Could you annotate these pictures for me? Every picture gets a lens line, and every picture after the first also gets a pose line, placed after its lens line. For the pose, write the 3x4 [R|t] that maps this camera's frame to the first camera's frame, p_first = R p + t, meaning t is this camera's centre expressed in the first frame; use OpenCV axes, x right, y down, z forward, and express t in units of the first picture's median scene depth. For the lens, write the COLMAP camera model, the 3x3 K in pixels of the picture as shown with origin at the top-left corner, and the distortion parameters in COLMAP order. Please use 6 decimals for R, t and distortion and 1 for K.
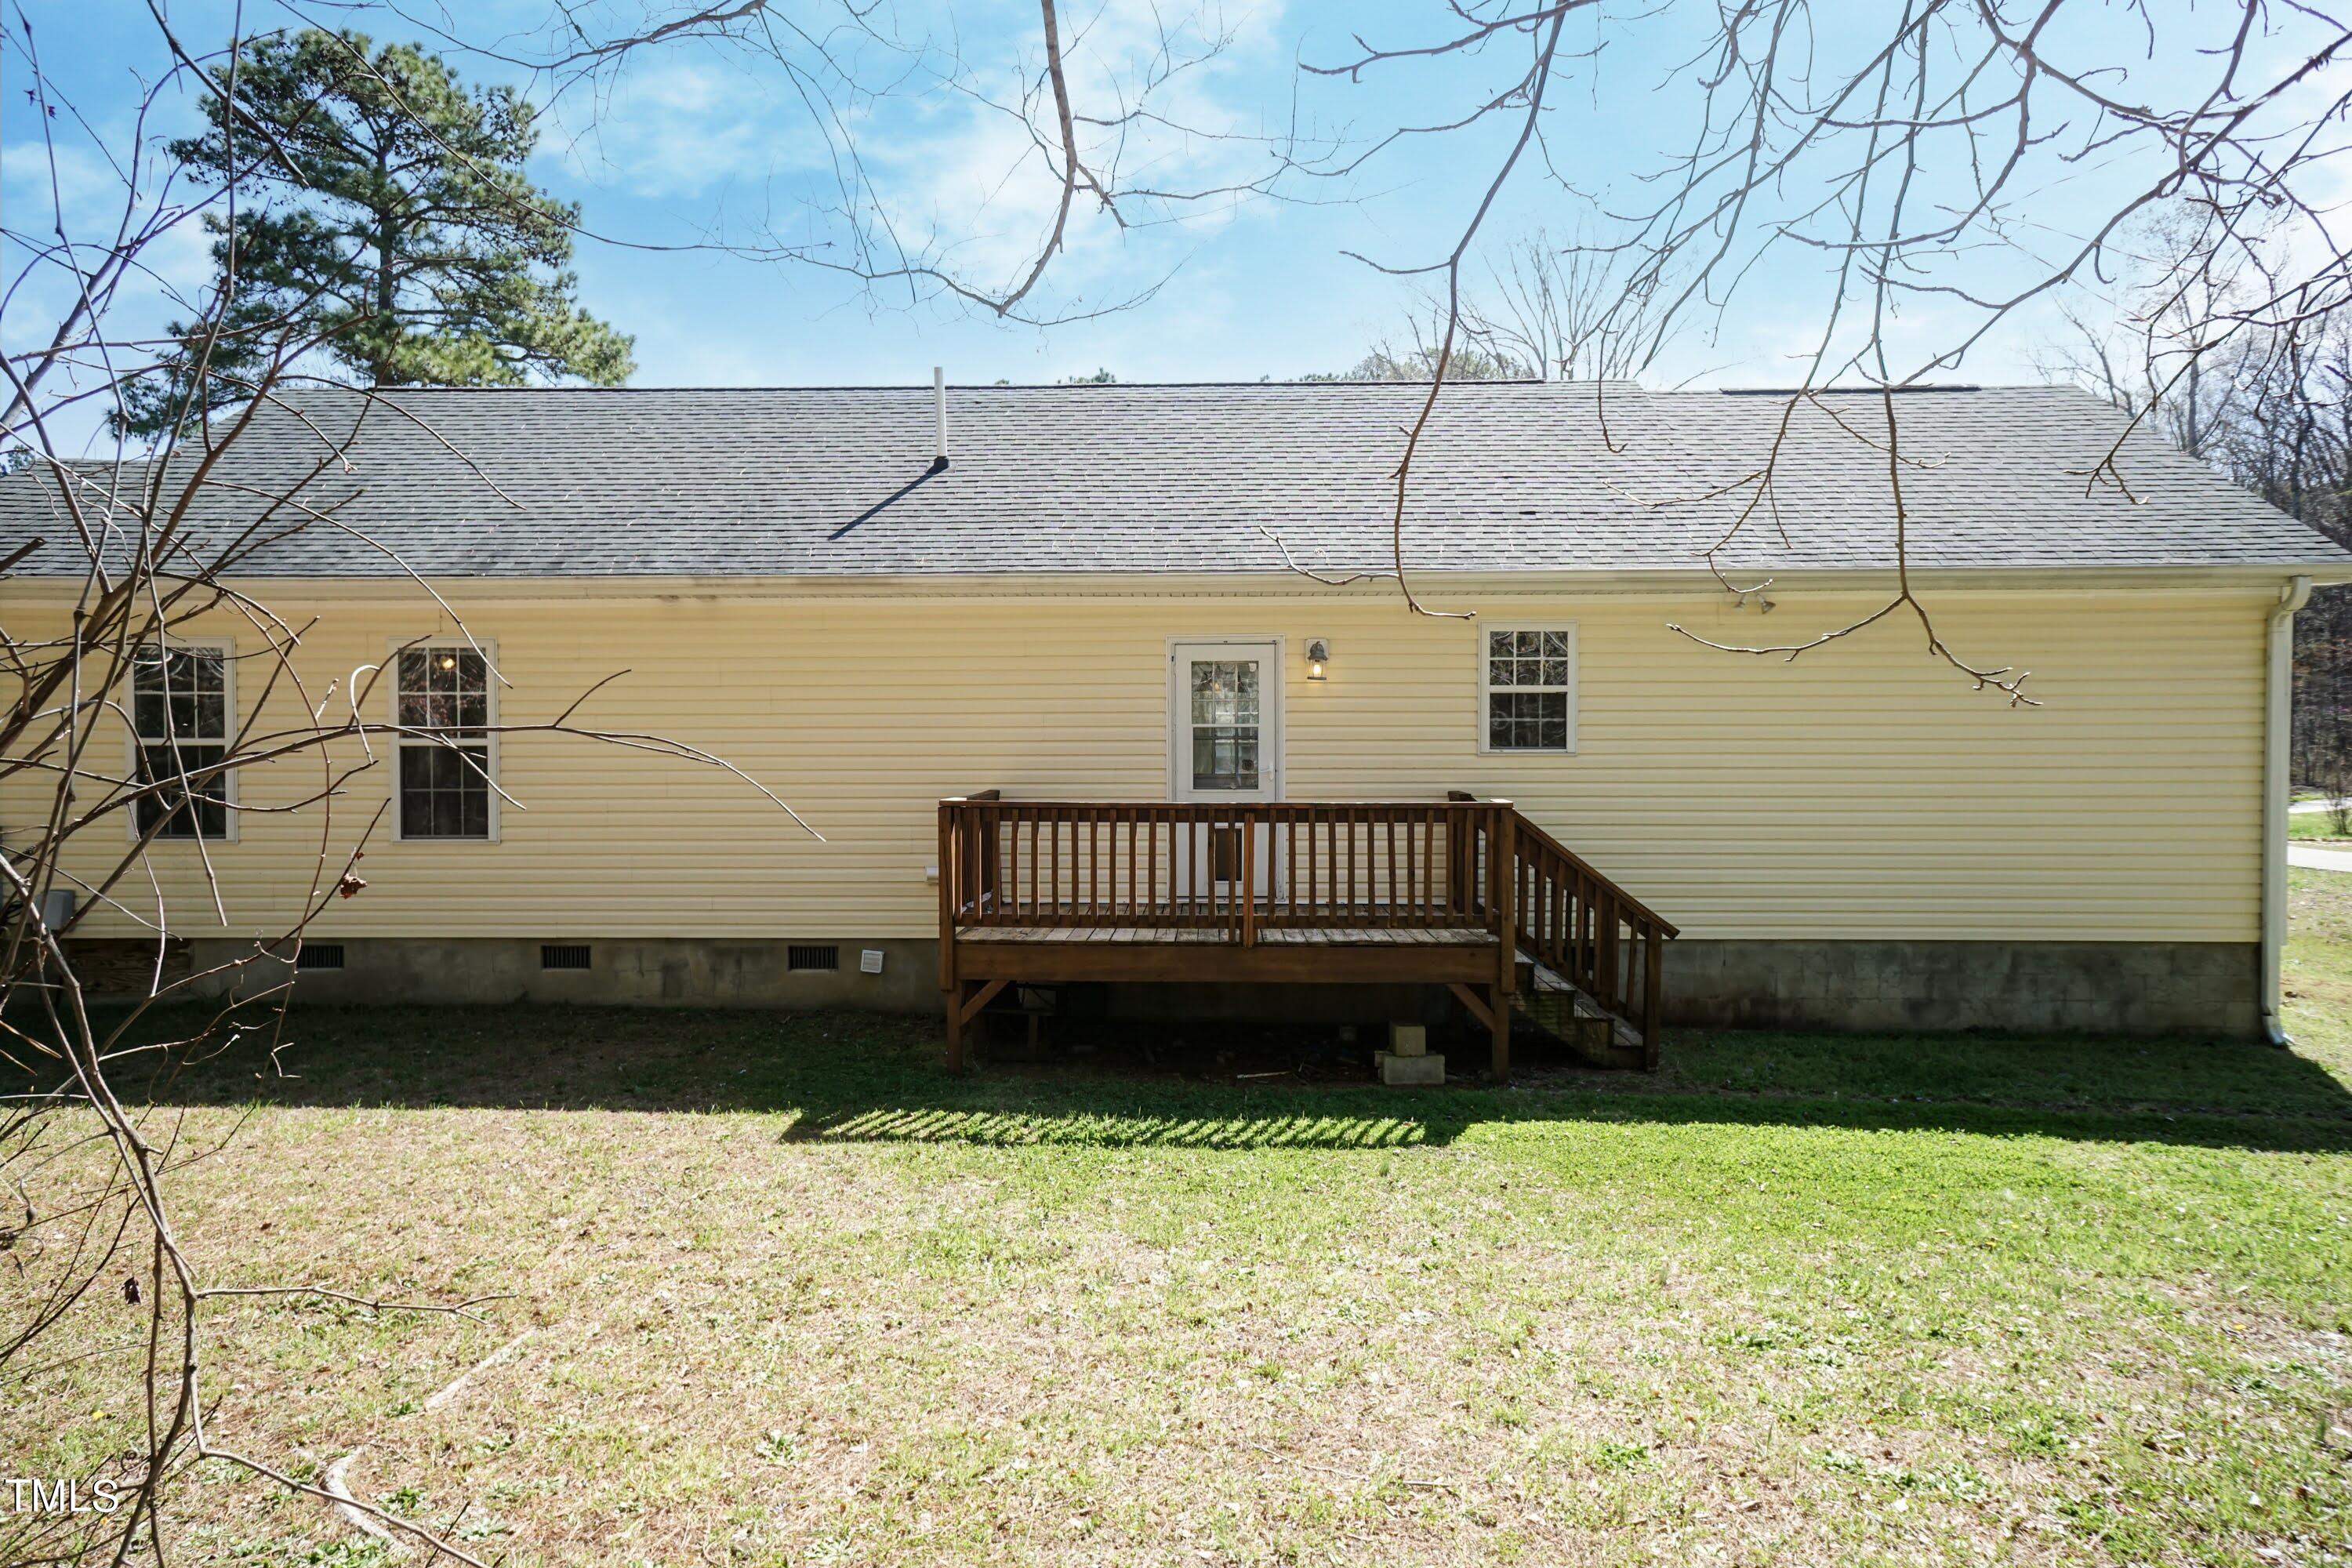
lens RADIAL K [[1693.7, 0, 1205.3], [0, 1693.7, 857.5], [0, 0, 1]] dist [-0.002061, 0.065359]
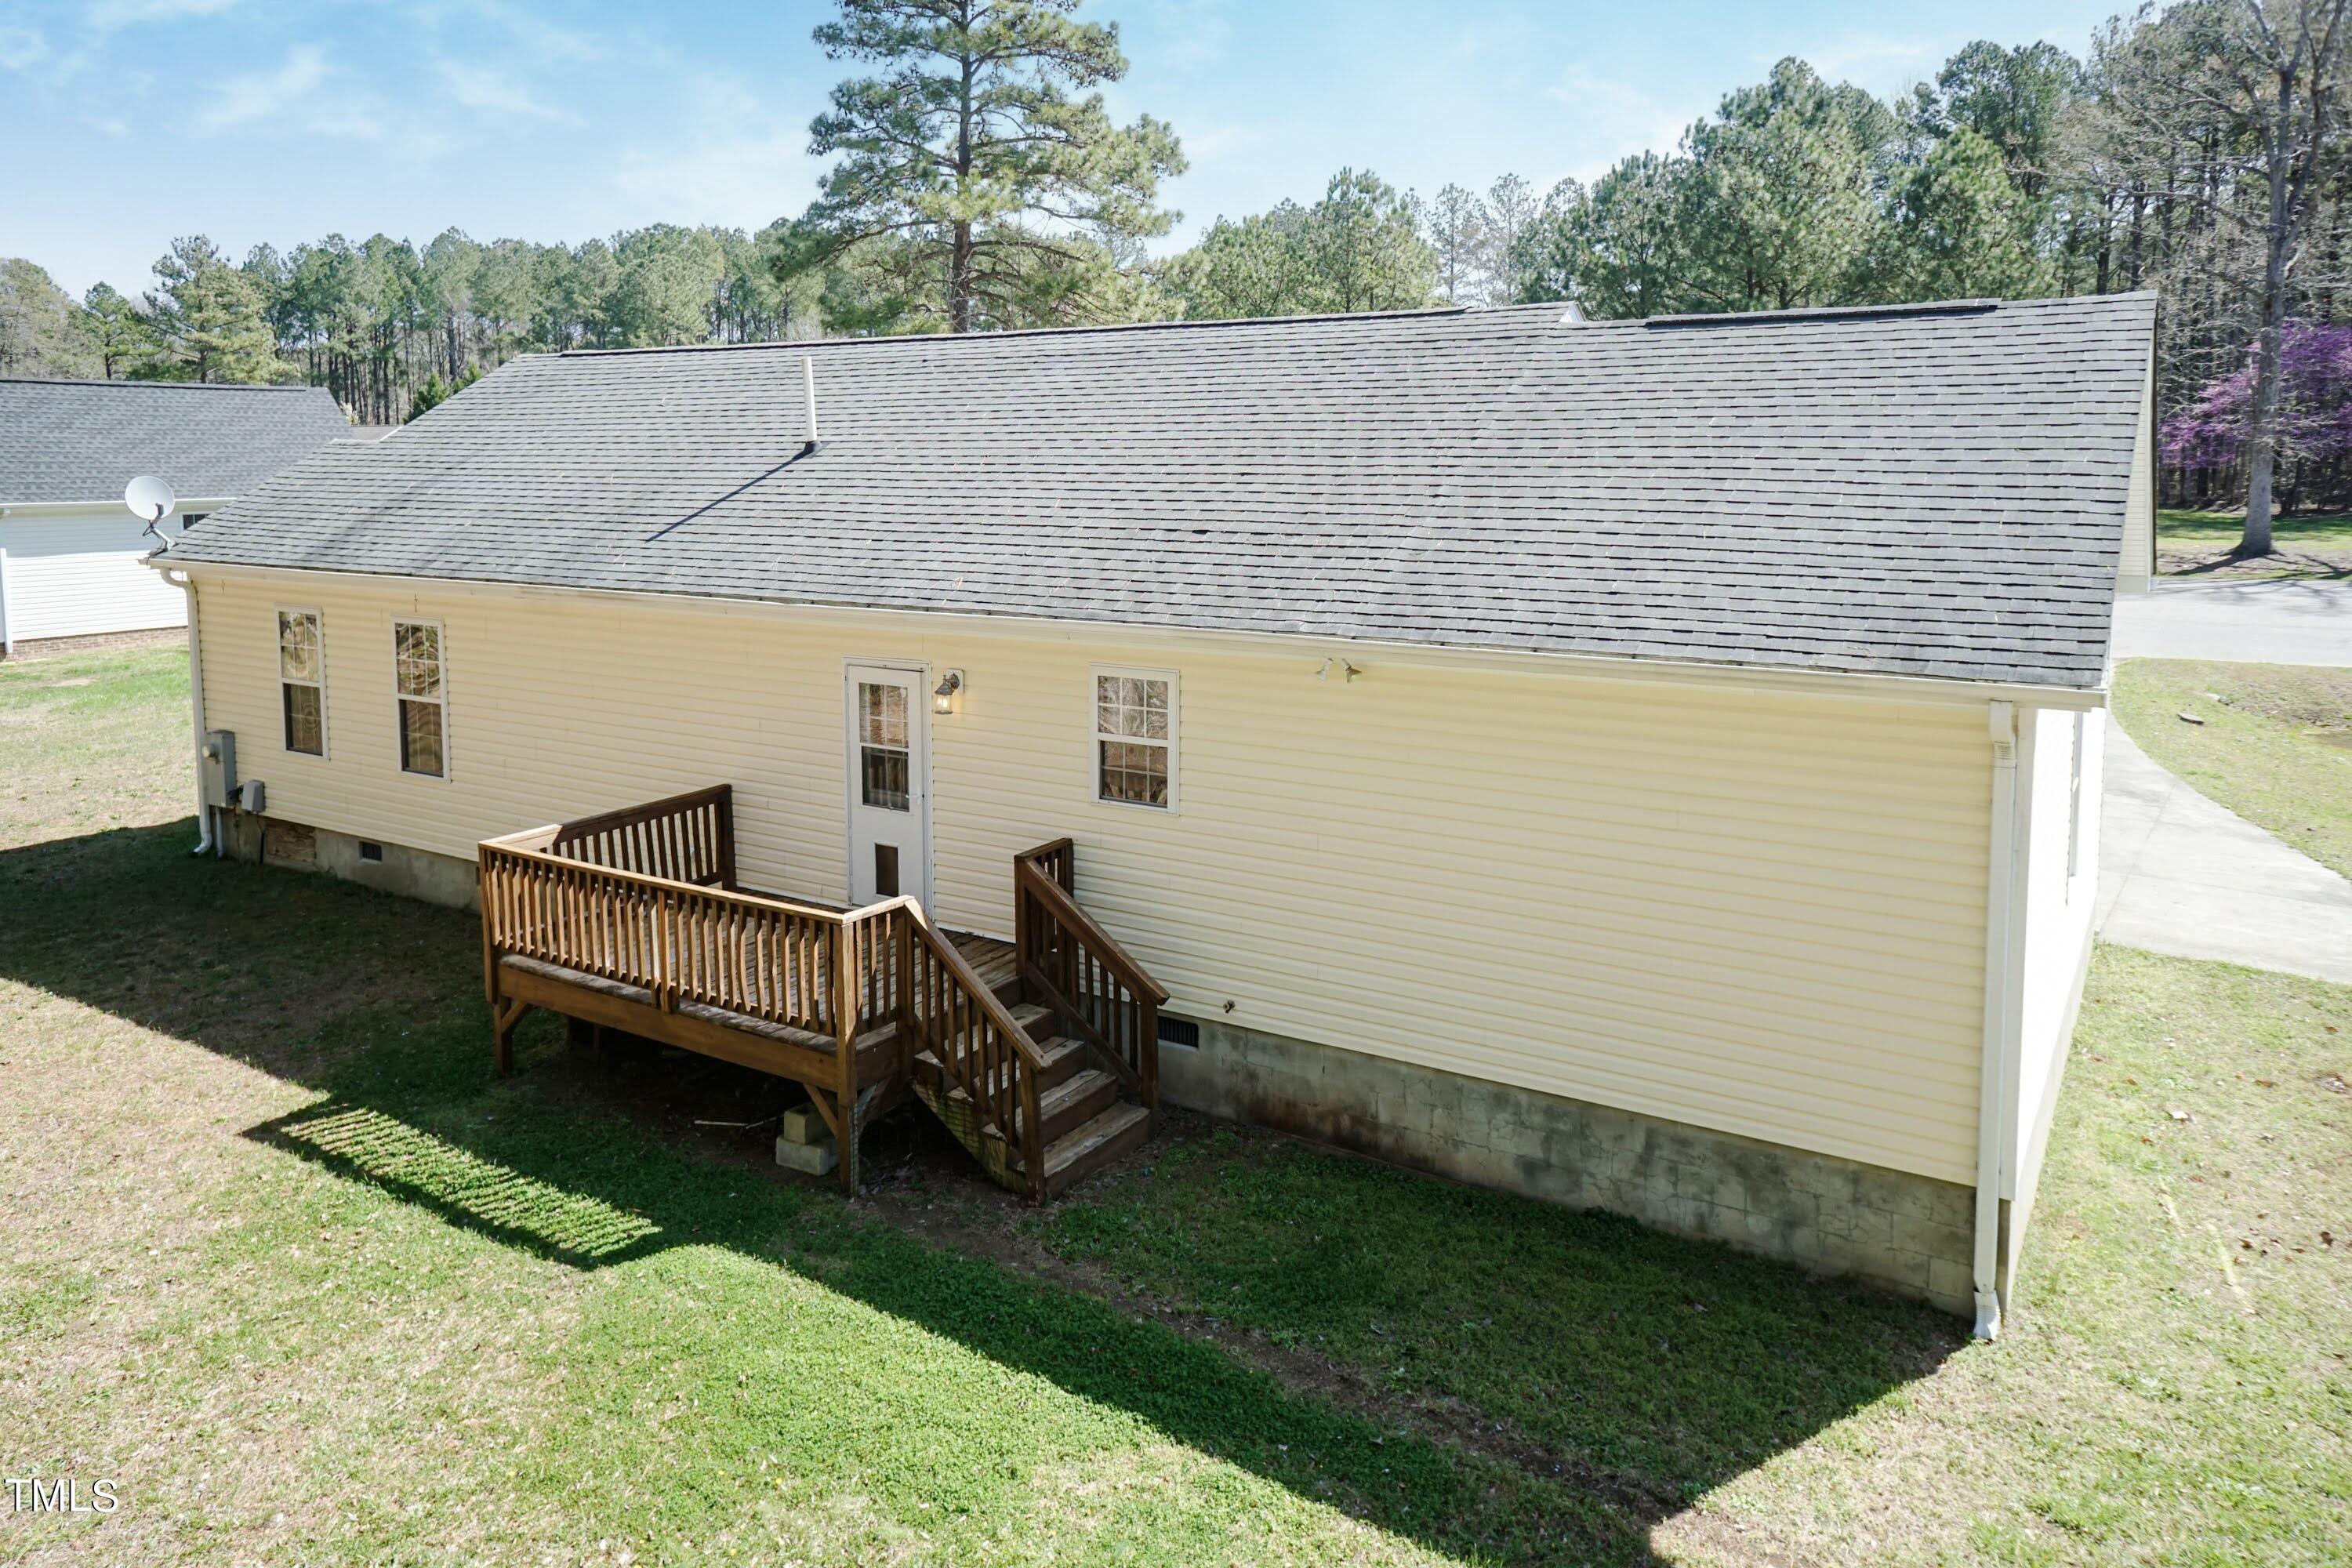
lens RADIAL K [[1752.2, 0, 1127.8], [0, 1752.2, 672.1], [0, 0, 1]] dist [0.005104, 0.027560]
pose [[0.841206, 0.071976, -0.535903, 0.691497], [-0.032681, 0.996057, 0.082479, -0.213140], [0.539727, -0.051868, 0.840241, 0.198155]]
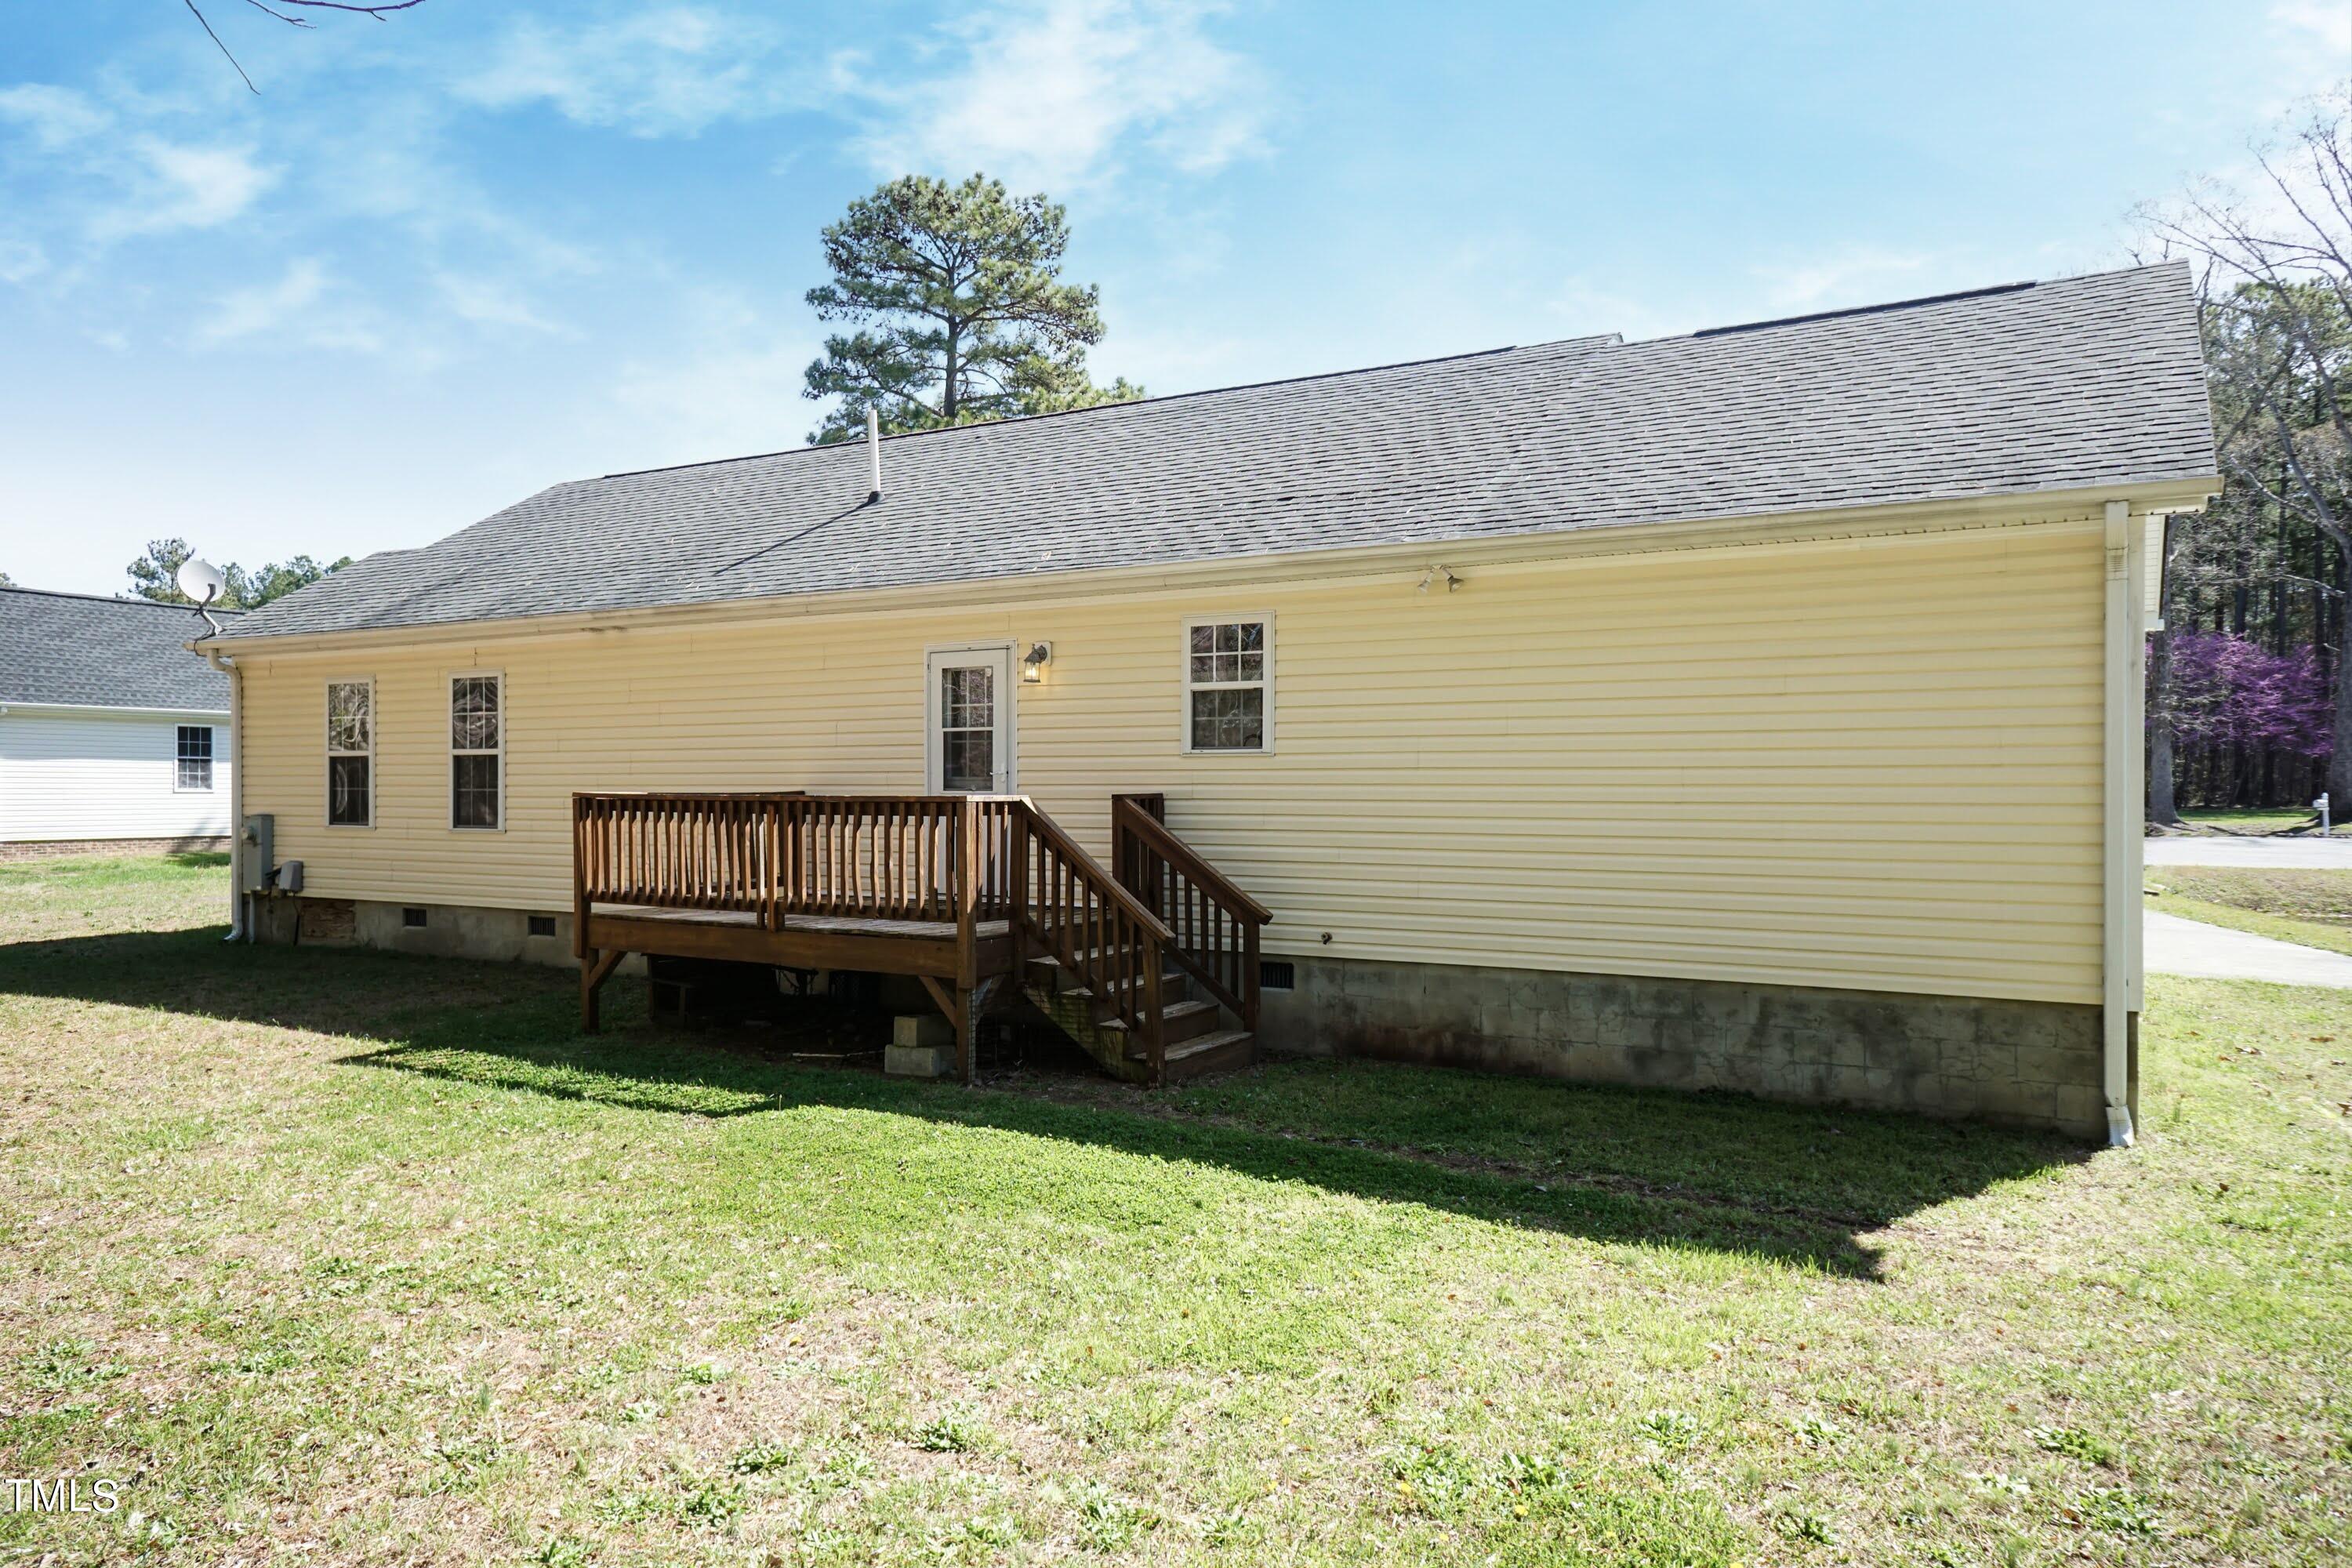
lens RADIAL K [[1706.7, 0, 1126.1], [0, 1706.7, 857.1], [0, 0, 1]] dist [-0.000849, 0.046251]
pose [[0.861834, 0.023450, -0.506648, 0.621835], [-0.034475, 0.999329, -0.012391, 0.009644], [0.506017, 0.028146, 0.862064, 0.153944]]
